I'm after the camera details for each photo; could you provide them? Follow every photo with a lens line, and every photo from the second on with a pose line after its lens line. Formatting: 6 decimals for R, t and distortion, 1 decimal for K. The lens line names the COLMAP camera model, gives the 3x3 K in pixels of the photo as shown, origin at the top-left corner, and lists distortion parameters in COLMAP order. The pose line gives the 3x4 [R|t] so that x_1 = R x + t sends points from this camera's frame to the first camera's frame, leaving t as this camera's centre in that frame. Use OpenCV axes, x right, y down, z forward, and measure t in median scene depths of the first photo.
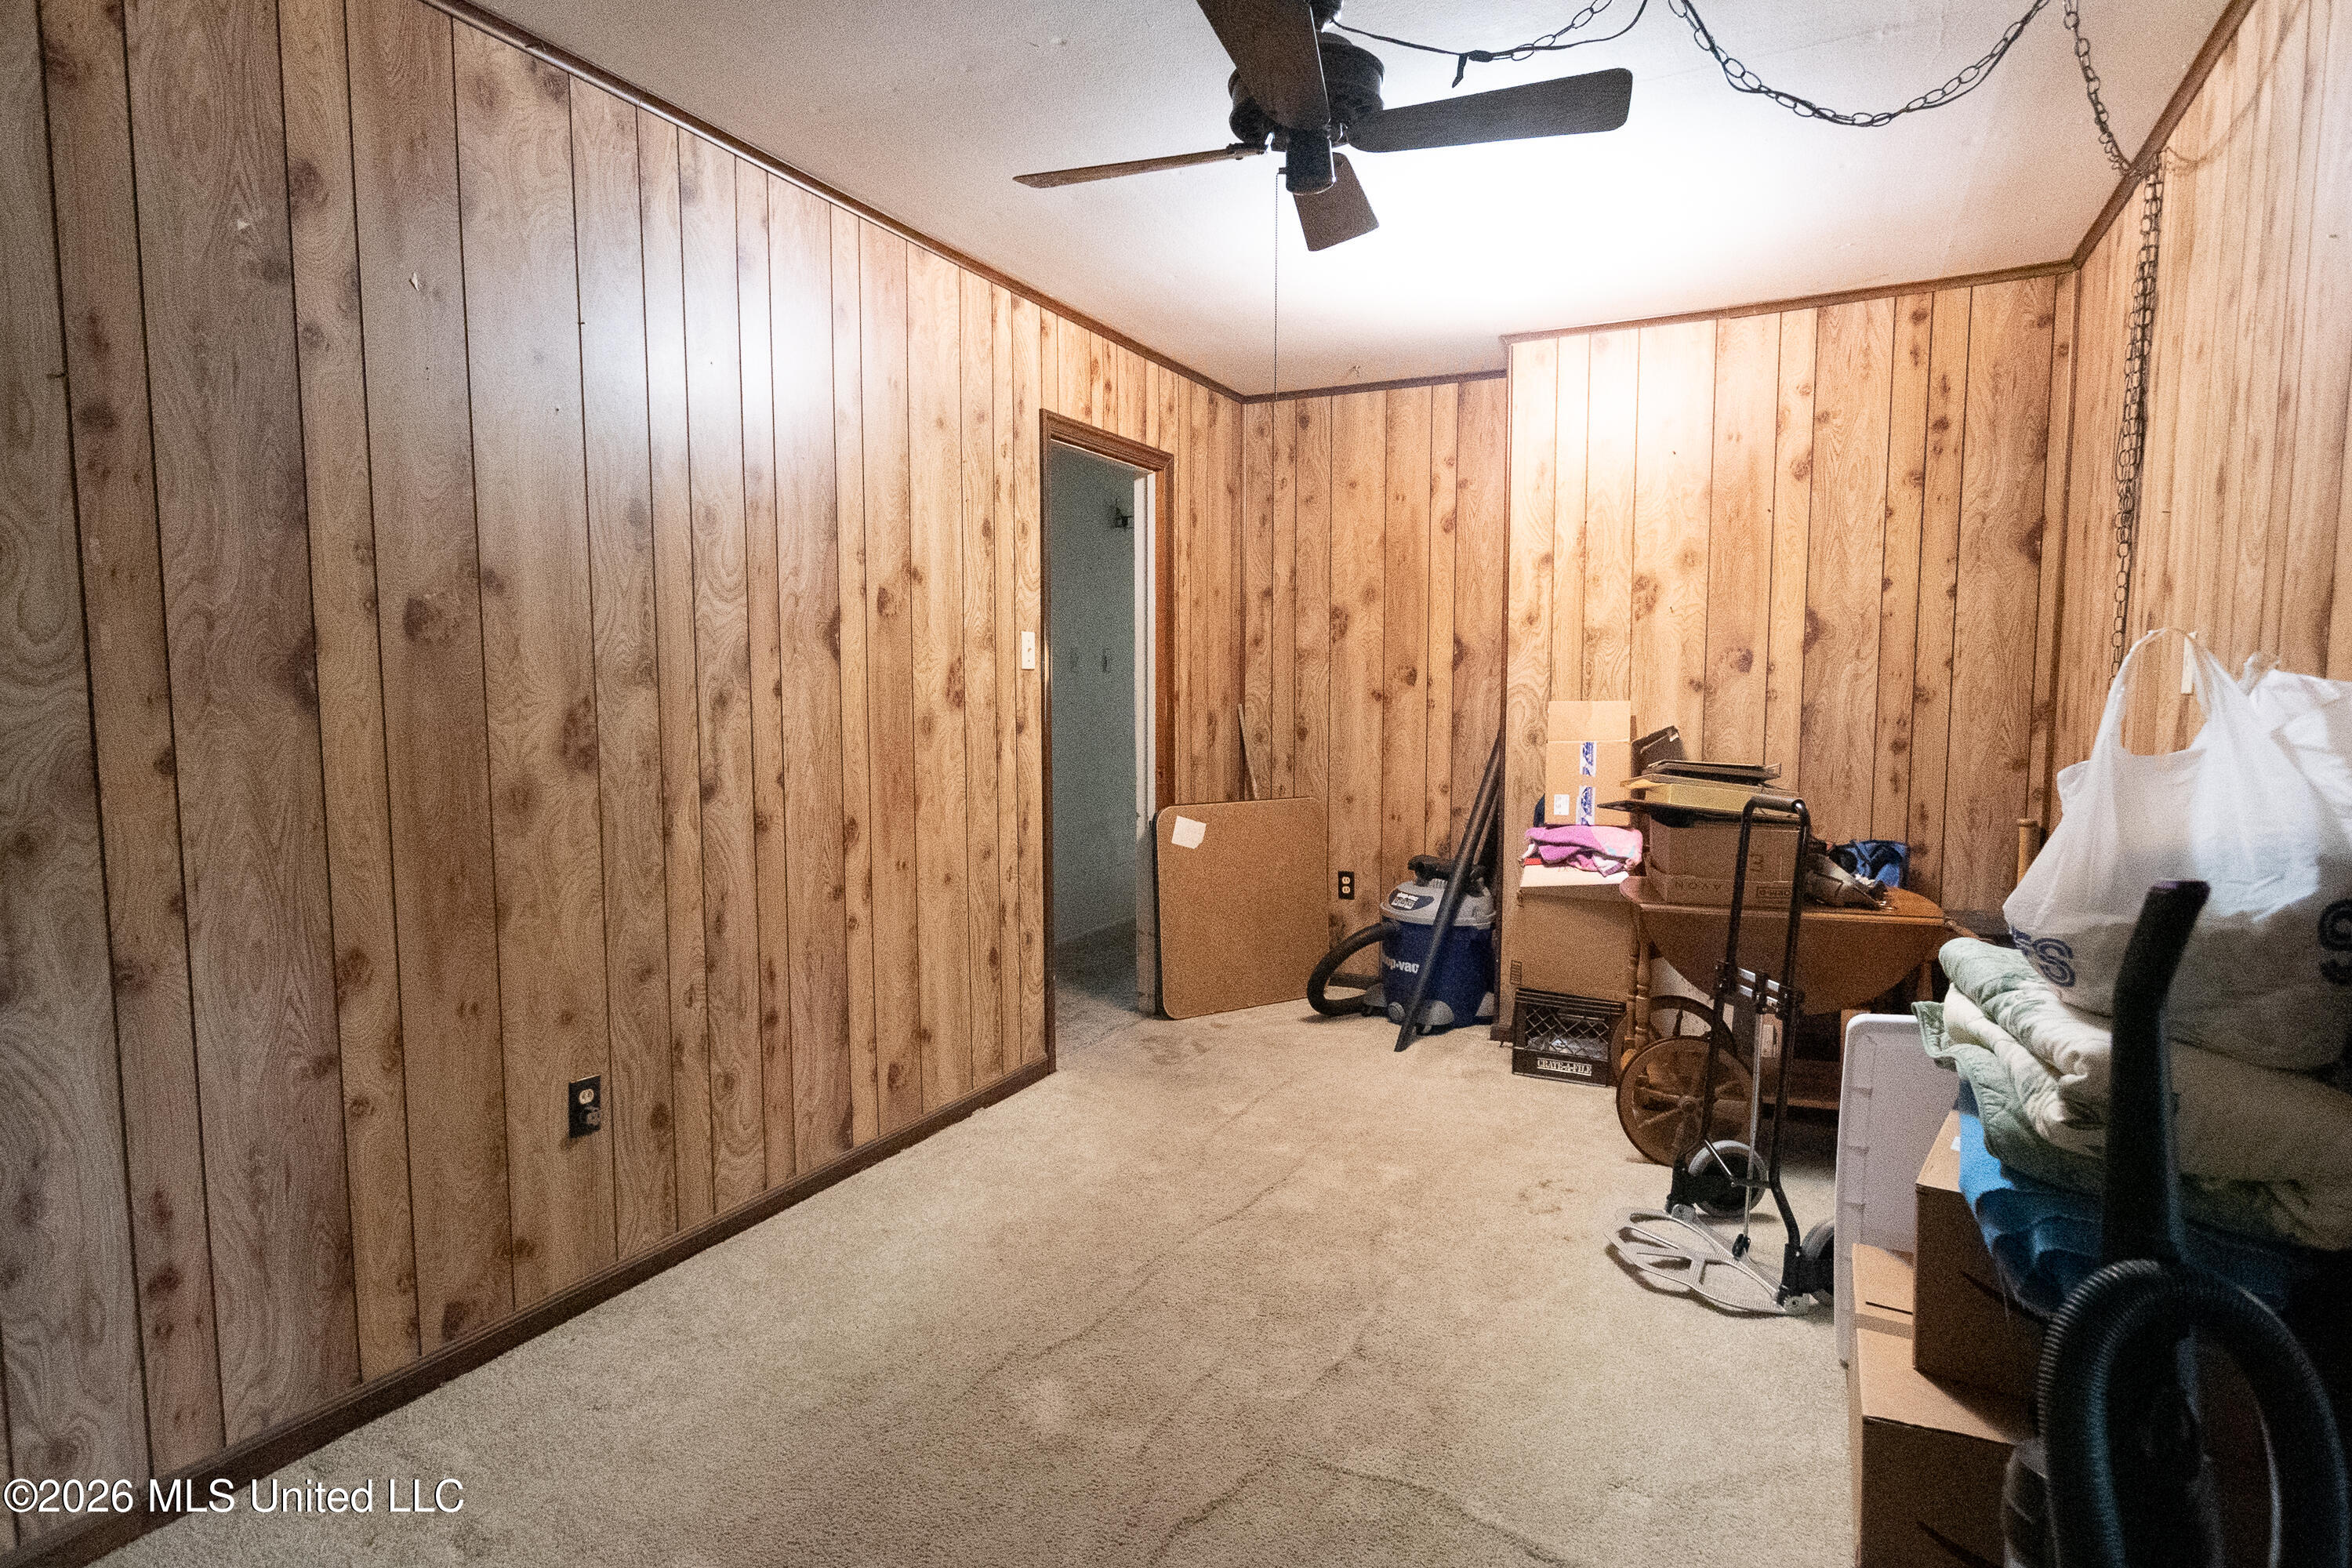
lens RADIAL K [[1223.7, 0, 1181.0], [0, 1223.7, 792.4], [0, 0, 1]] dist [0.004661, -0.000235]
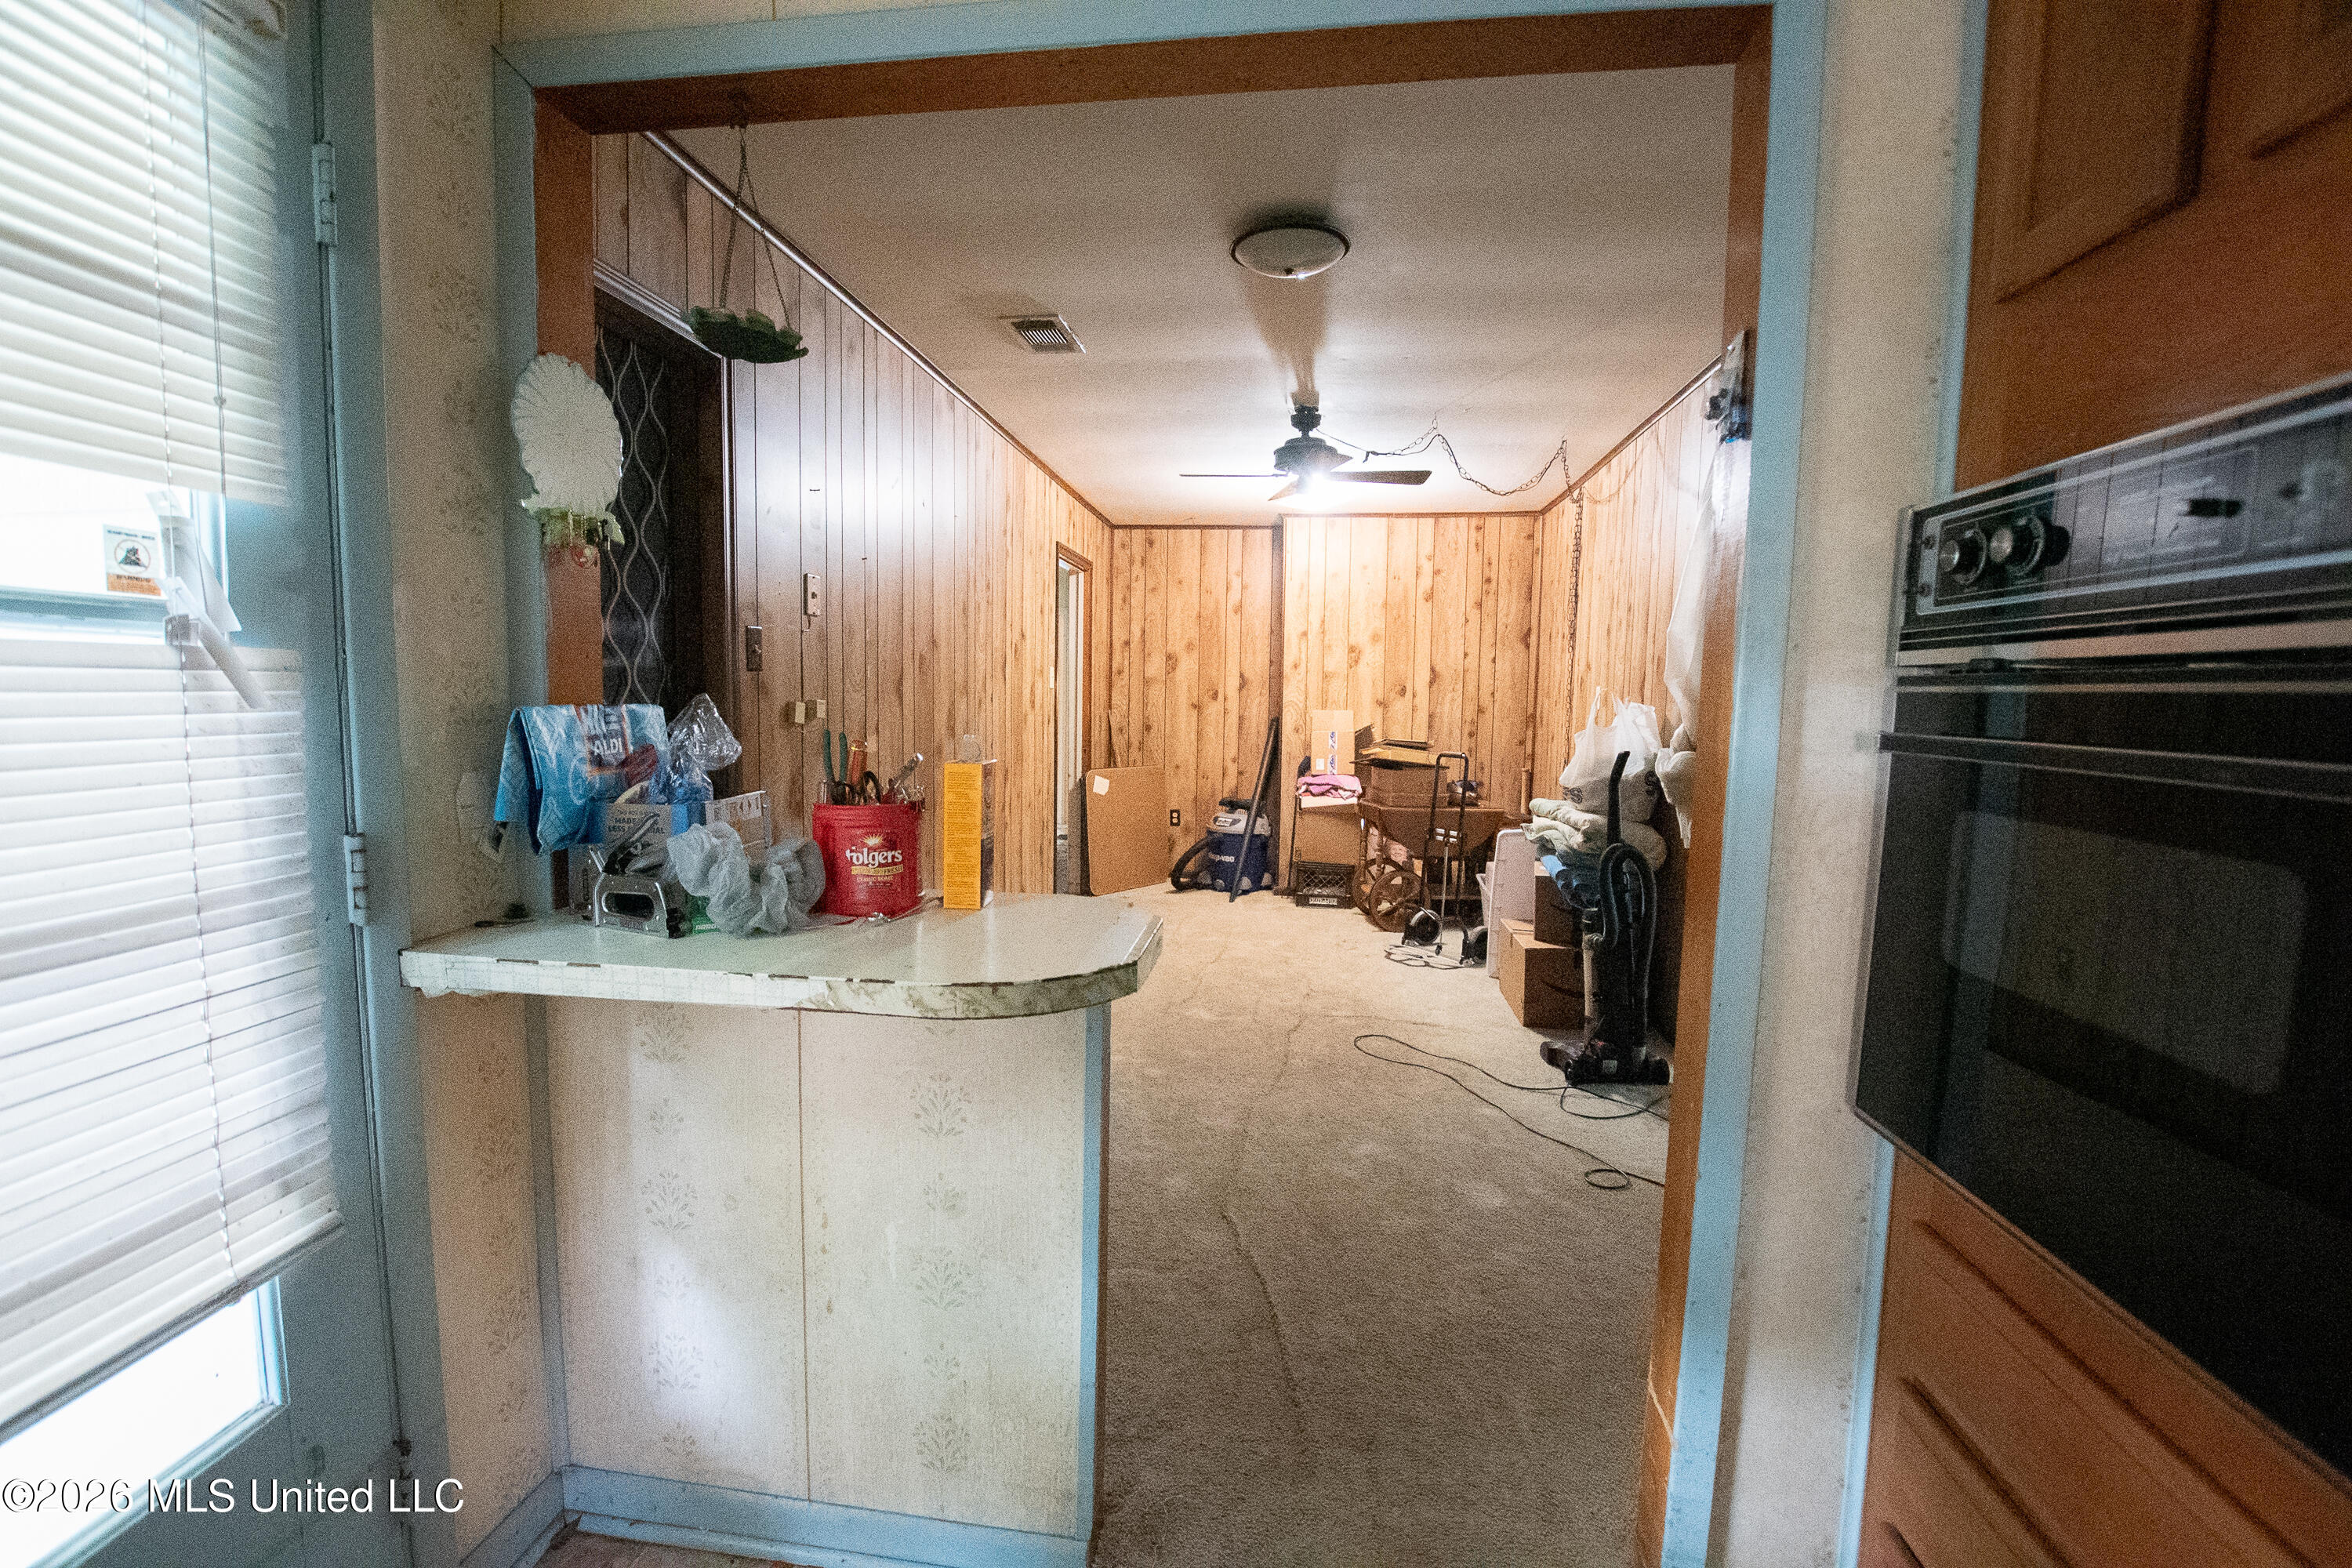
lens RADIAL K [[1002.3, 0, 1176.0], [0, 1002.3, 784.0], [0, 0, 1]] dist [-0.029728, 0.000003]
pose [[0.946230, -0.011317, 0.323296, -0.393746], [0.011876, 0.999929, 0.000246, 0.036365], [-0.323276, 0.003607, 0.946298, -0.392624]]
